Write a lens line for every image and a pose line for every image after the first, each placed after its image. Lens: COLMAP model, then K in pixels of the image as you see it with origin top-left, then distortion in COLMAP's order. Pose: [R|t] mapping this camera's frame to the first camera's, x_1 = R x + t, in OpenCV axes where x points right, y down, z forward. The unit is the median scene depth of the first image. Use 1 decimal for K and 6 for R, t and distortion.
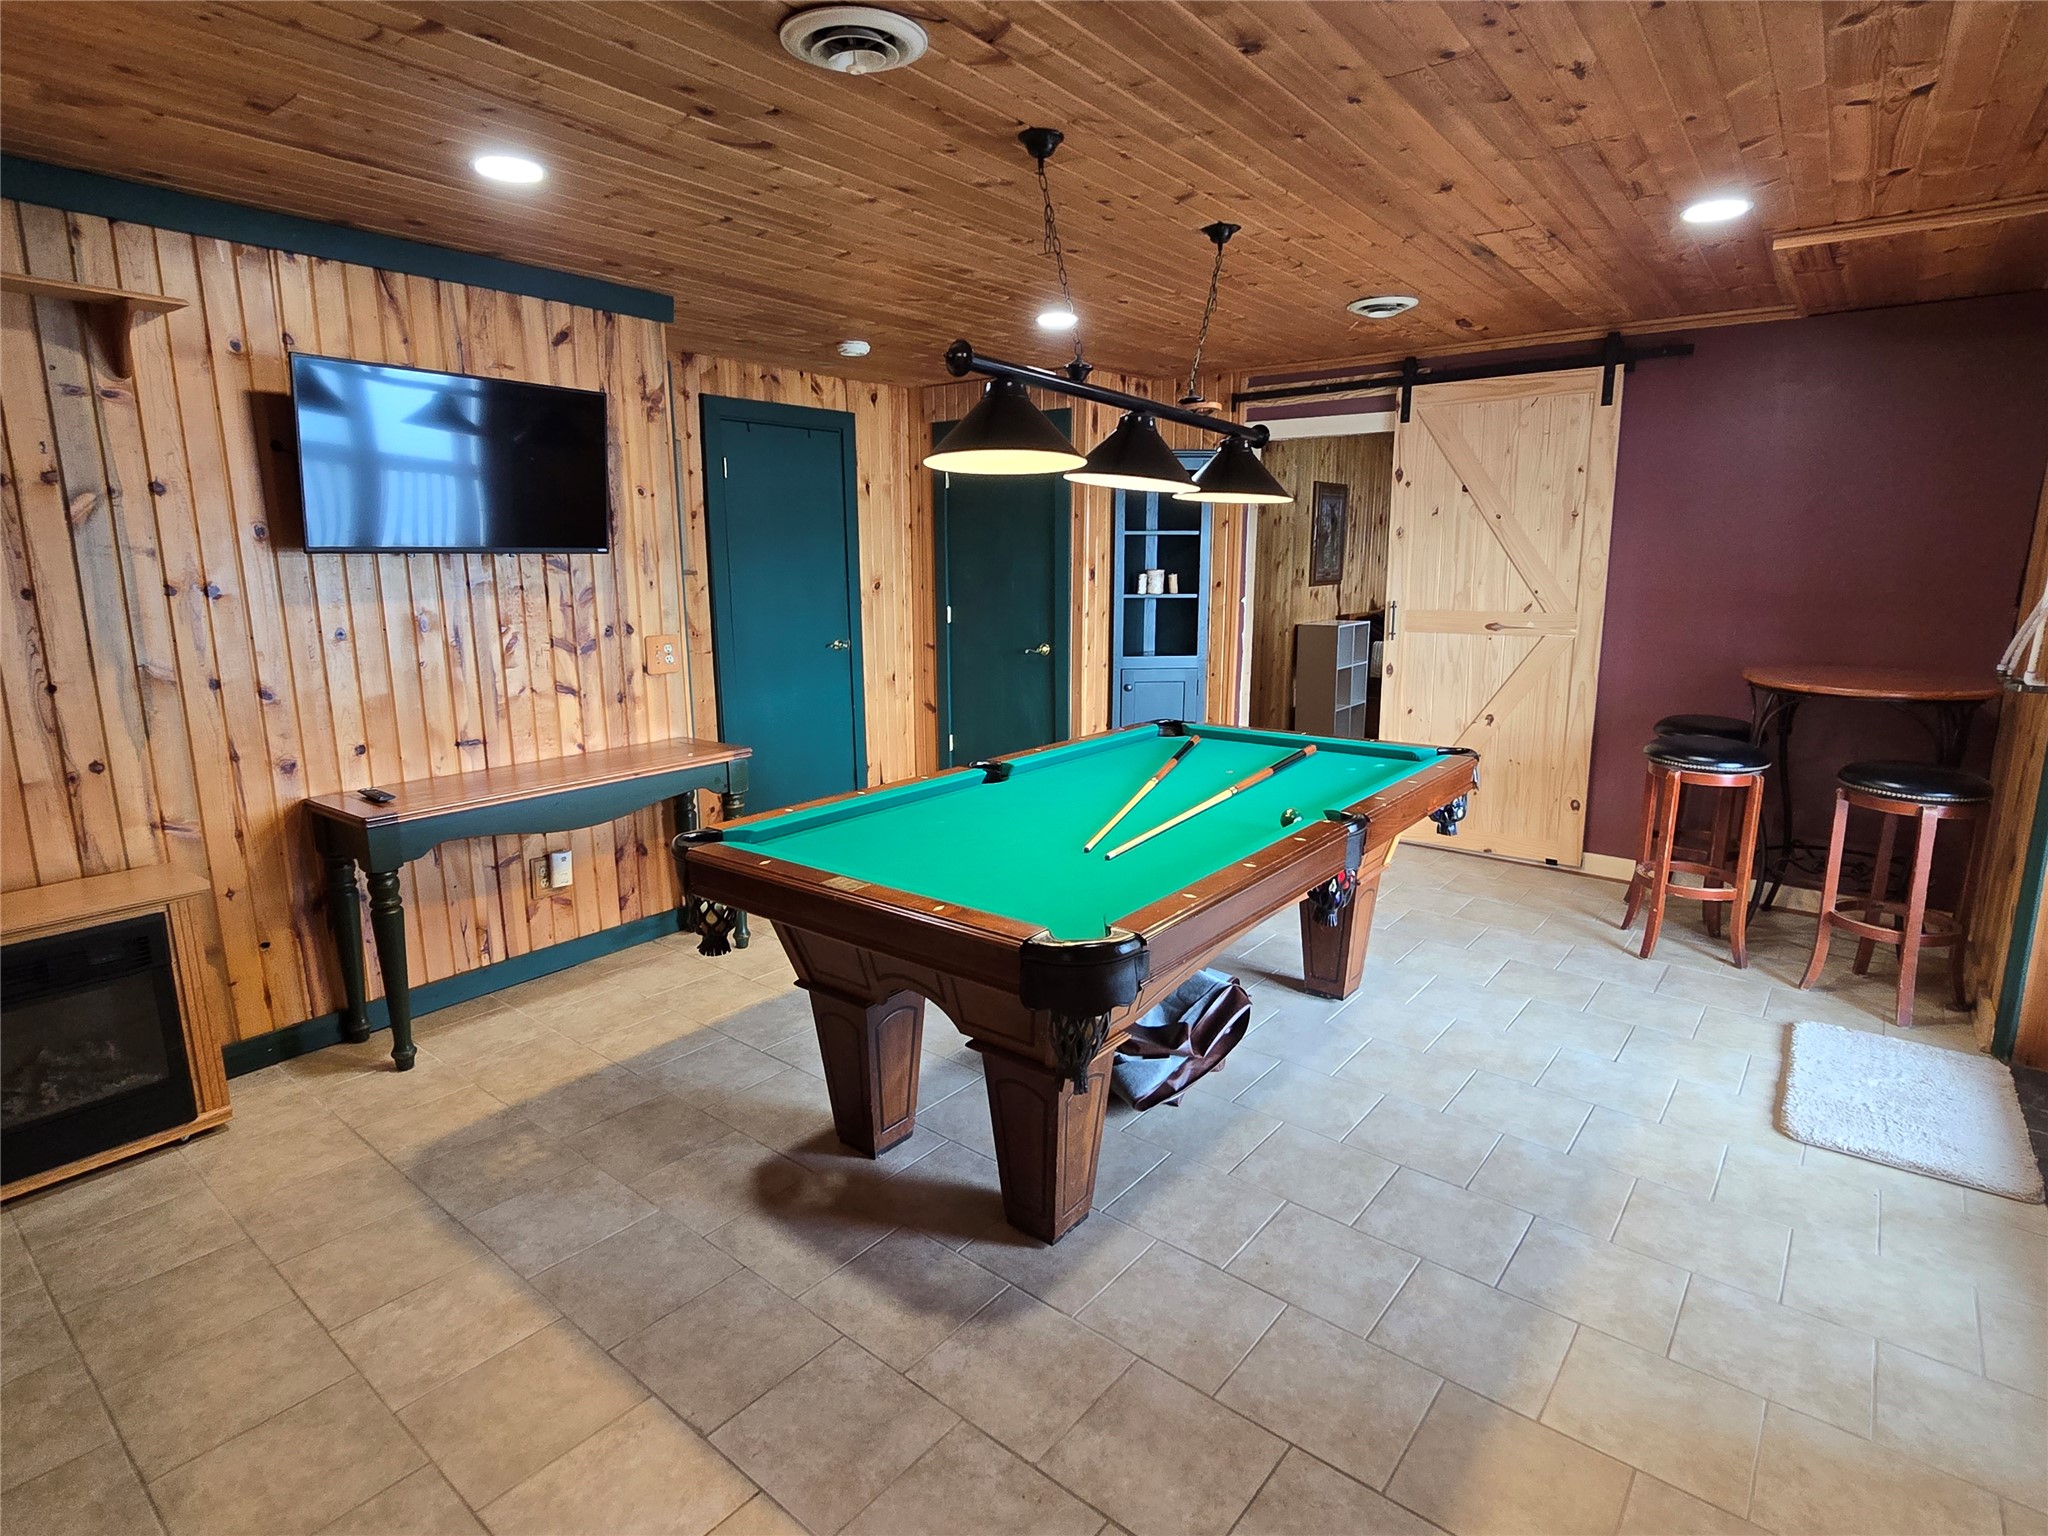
lens RADIAL K [[1061.0, 0, 1037.9], [0, 1061.0, 748.6], [0, 0, 1]] dist [-0.003961, -0.000432]
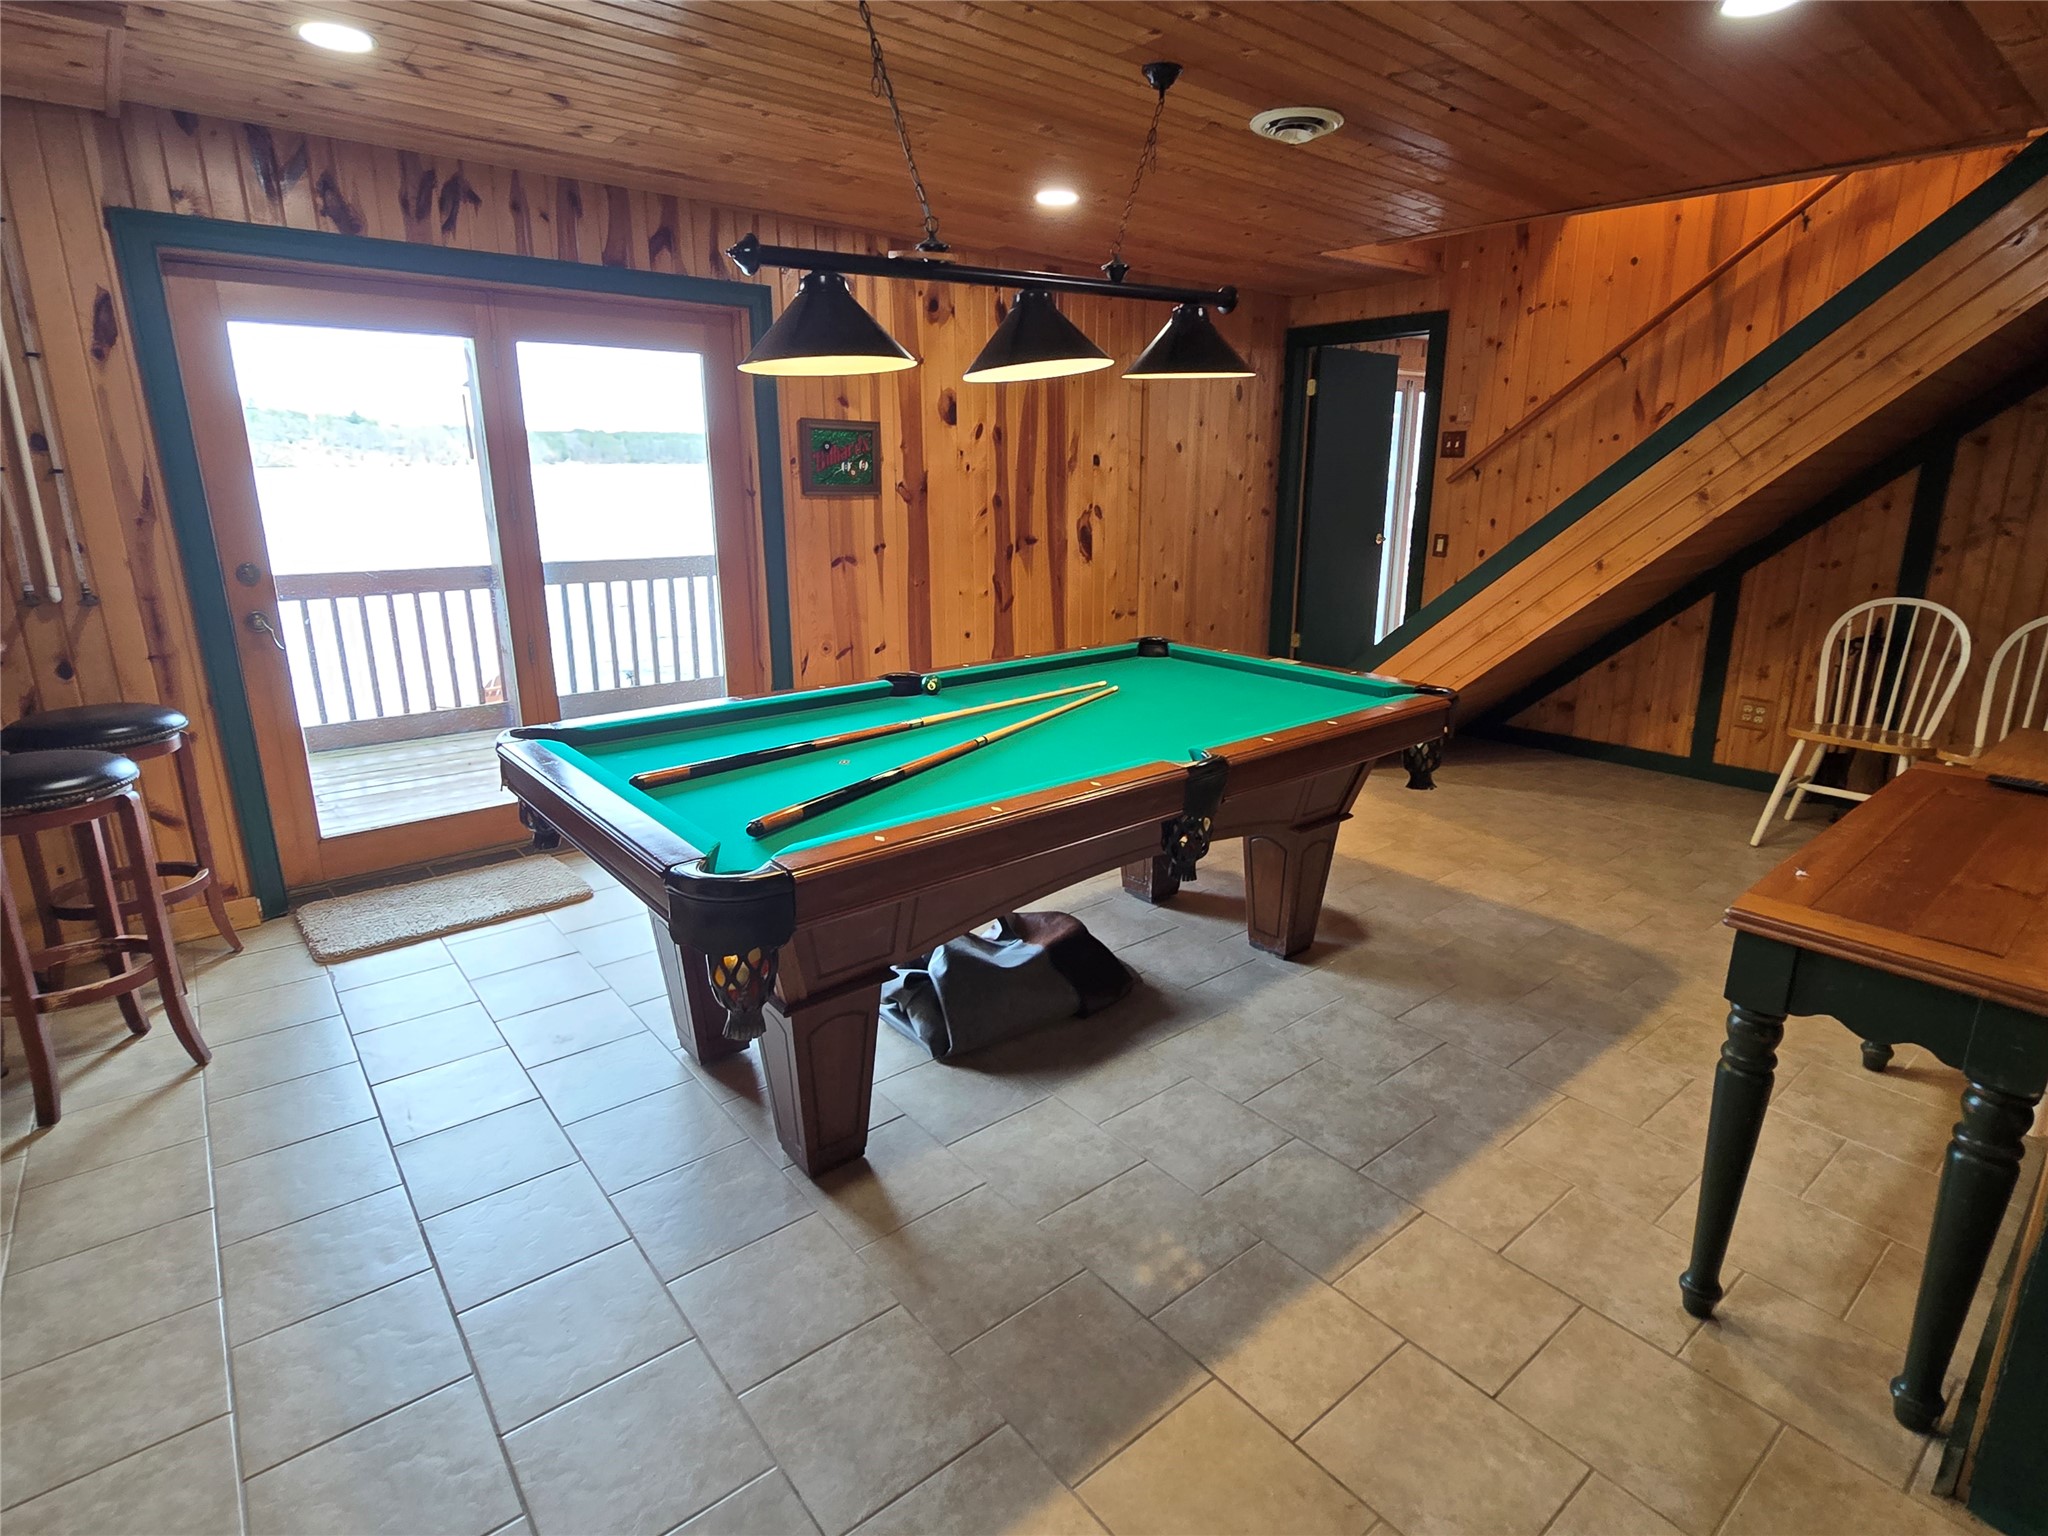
lens RADIAL K [[1054.7, 0, 1043.7], [0, 1054.7, 750.0], [0, 0, 1]] dist [-0.000186, -0.000765]
pose [[-0.978220, -0.052875, 0.200721, -0.128405], [0.040248, 0.900340, 0.433321, -0.394546], [-0.203630, 0.431962, -0.878603, 2.183200]]
